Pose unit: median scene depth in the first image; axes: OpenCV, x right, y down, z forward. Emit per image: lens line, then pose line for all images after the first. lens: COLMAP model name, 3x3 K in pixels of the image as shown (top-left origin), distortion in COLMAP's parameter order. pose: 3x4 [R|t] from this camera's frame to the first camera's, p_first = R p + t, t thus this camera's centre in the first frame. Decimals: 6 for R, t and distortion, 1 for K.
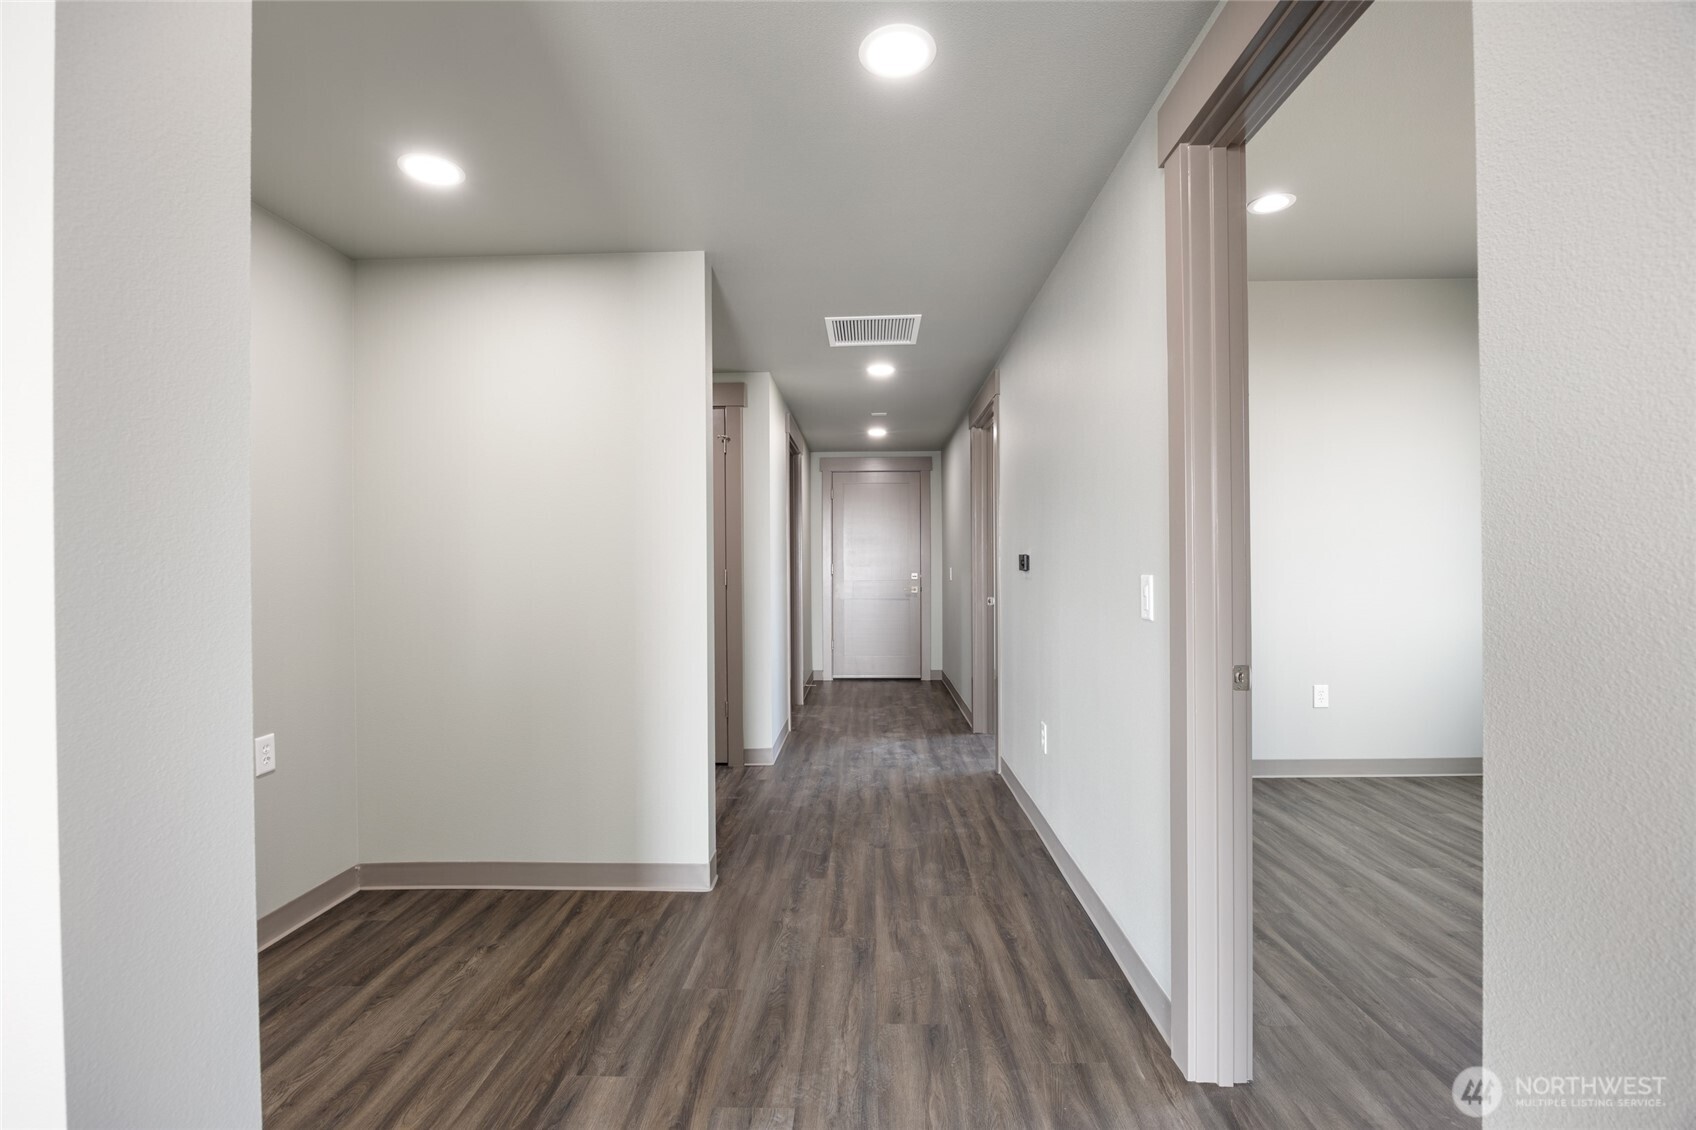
lens RADIAL K [[751.2, 0, 854.3], [0, 751.2, 565.7], [0, 0, 1]] dist [-0.014818, 0.001750]
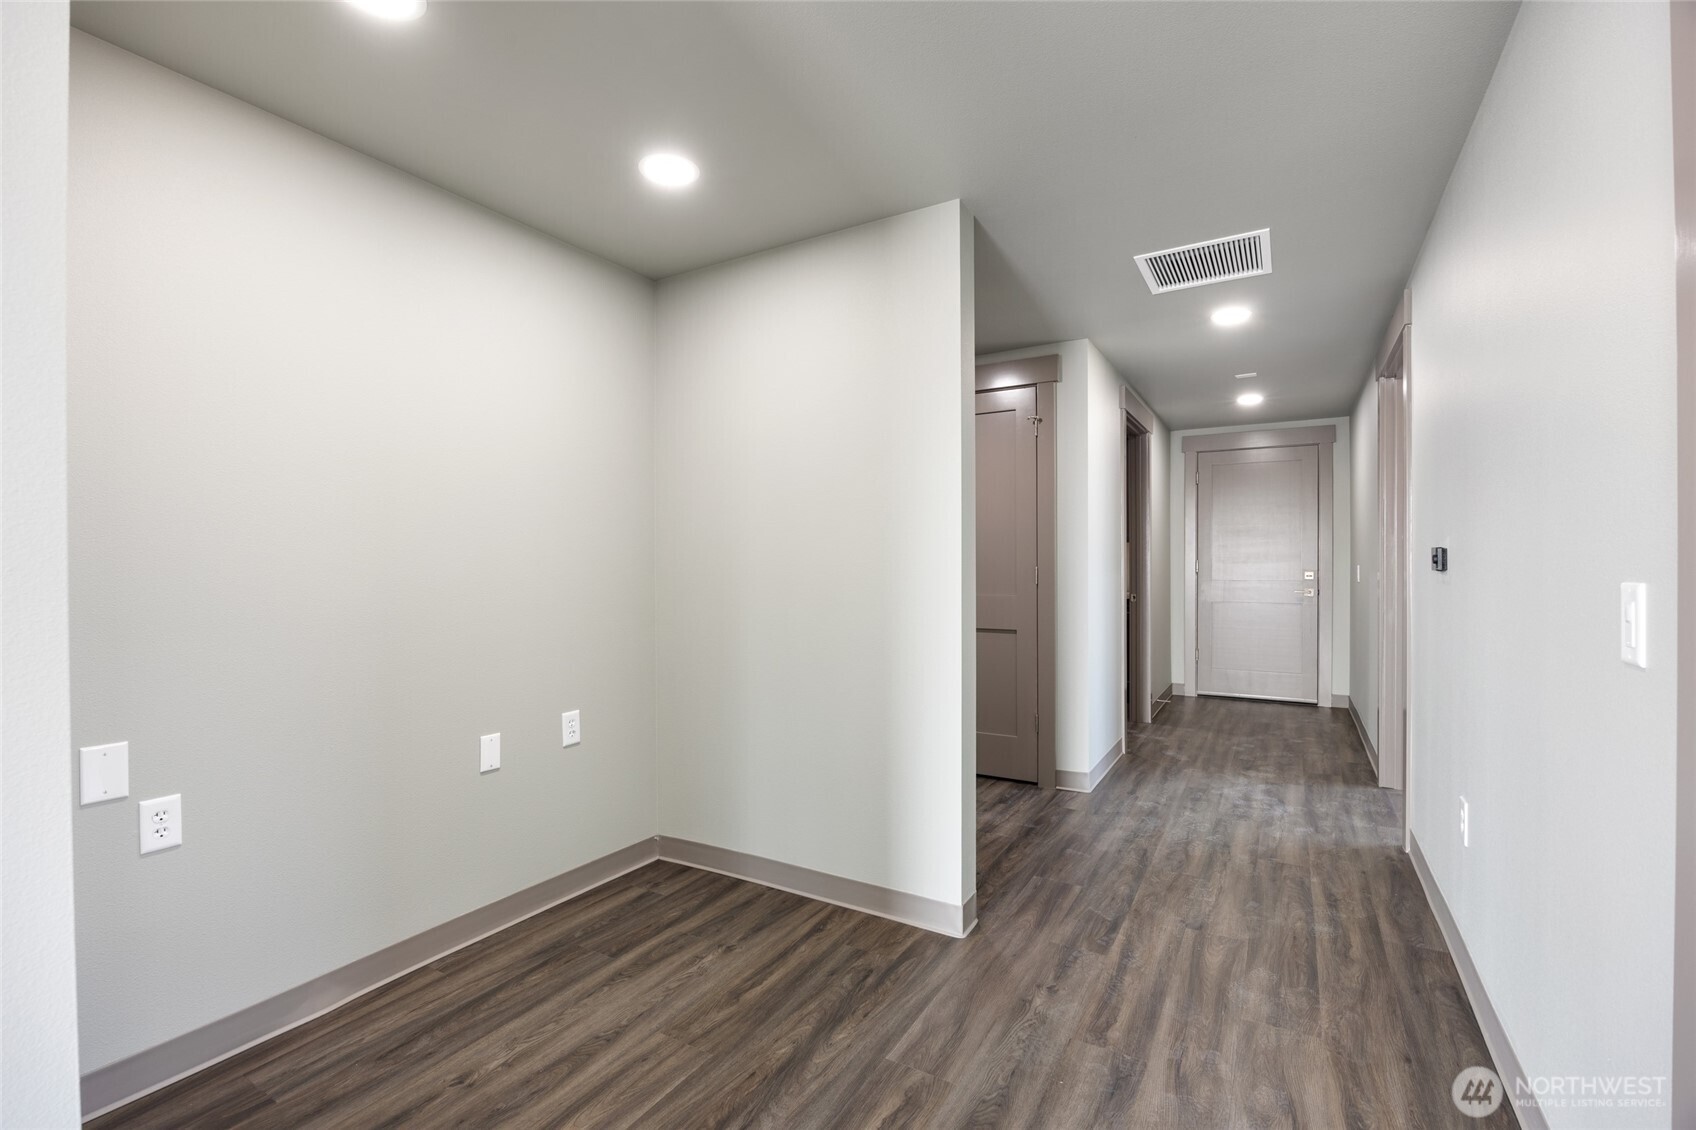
lens RADIAL K [[751.2, 0, 847.5], [0, 751.2, 565.6], [0, 0, 1]] dist [-0.014818, 0.001750]
pose [[0.872767, 0.005410, -0.488107, 0.107684], [-0.002768, 0.999977, 0.006134, -0.001183], [0.488129, -0.004002, 0.872762, 0.175479]]
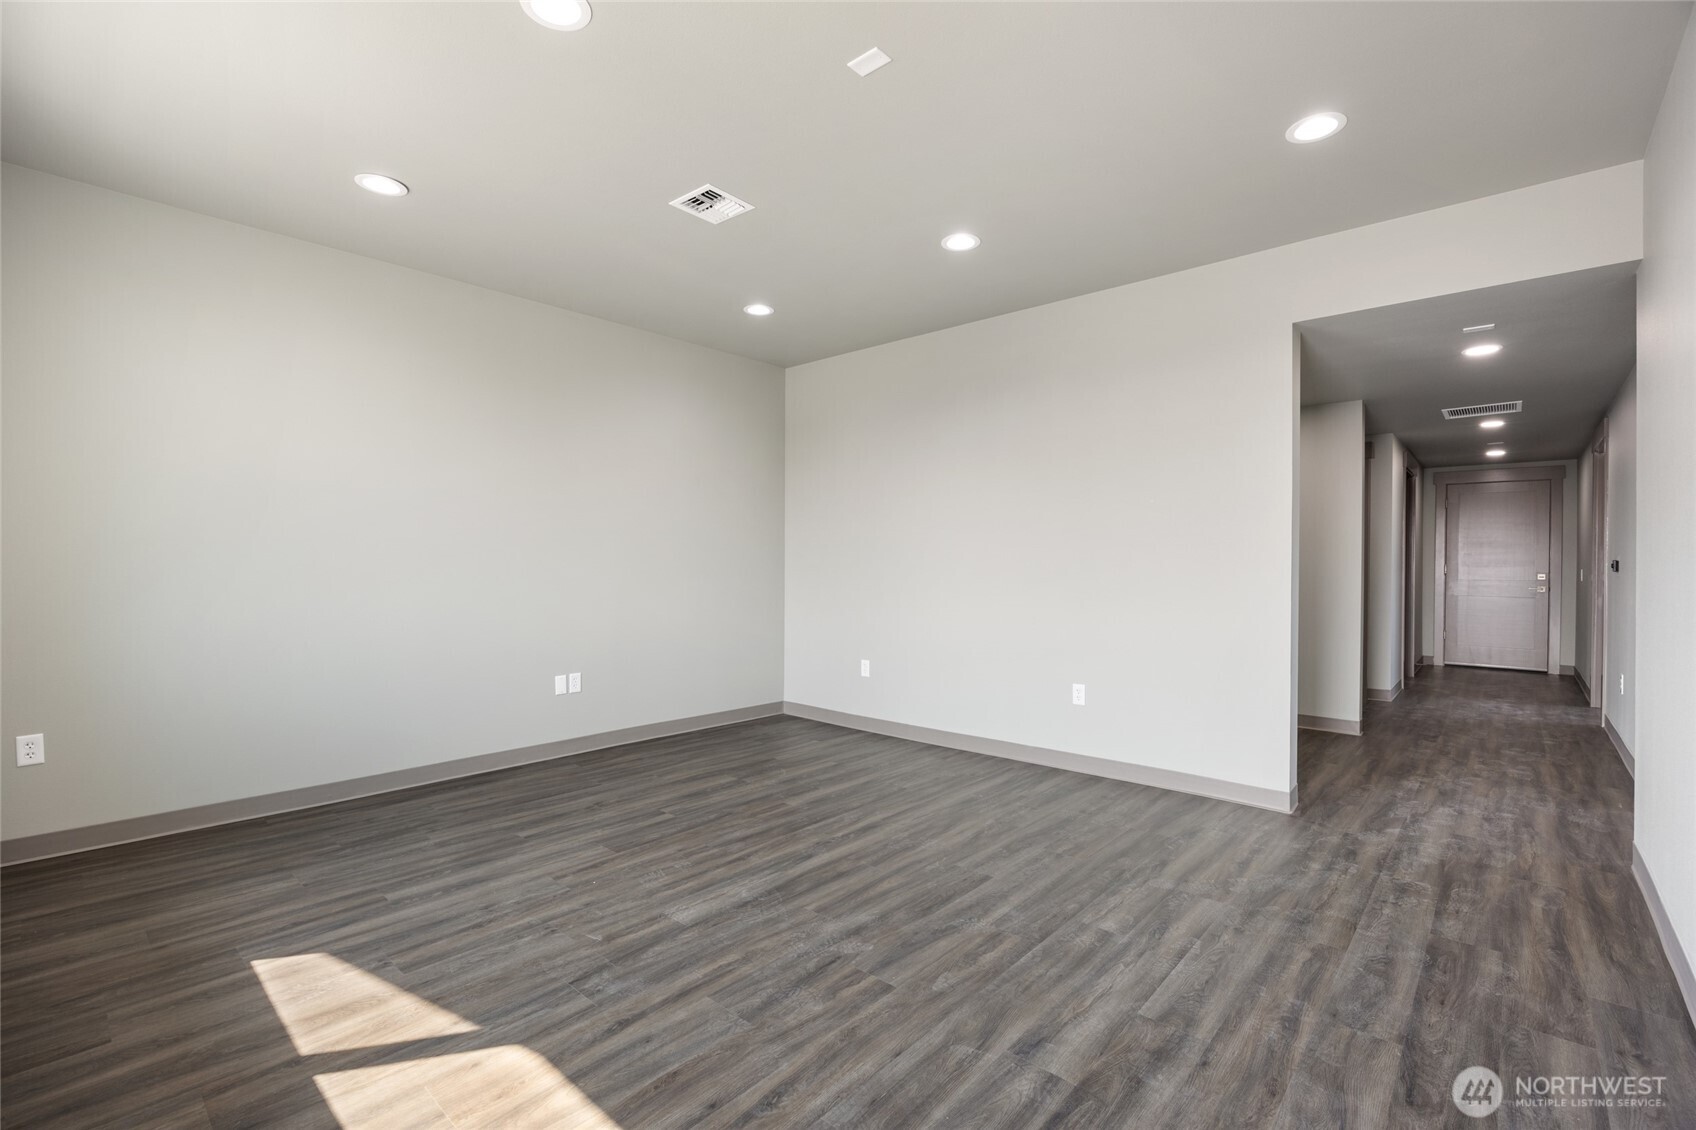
lens RADIAL K [[751.2, 0, 845.4], [0, 751.2, 567.6], [0, 0, 1]] dist [-0.014818, 0.001750]
pose [[0.759147, 0.014802, -0.650751, 0.040338], [-0.010641, 0.999890, 0.010331, 0.000098], [0.650832, -0.000918, 0.759221, -1.259028]]
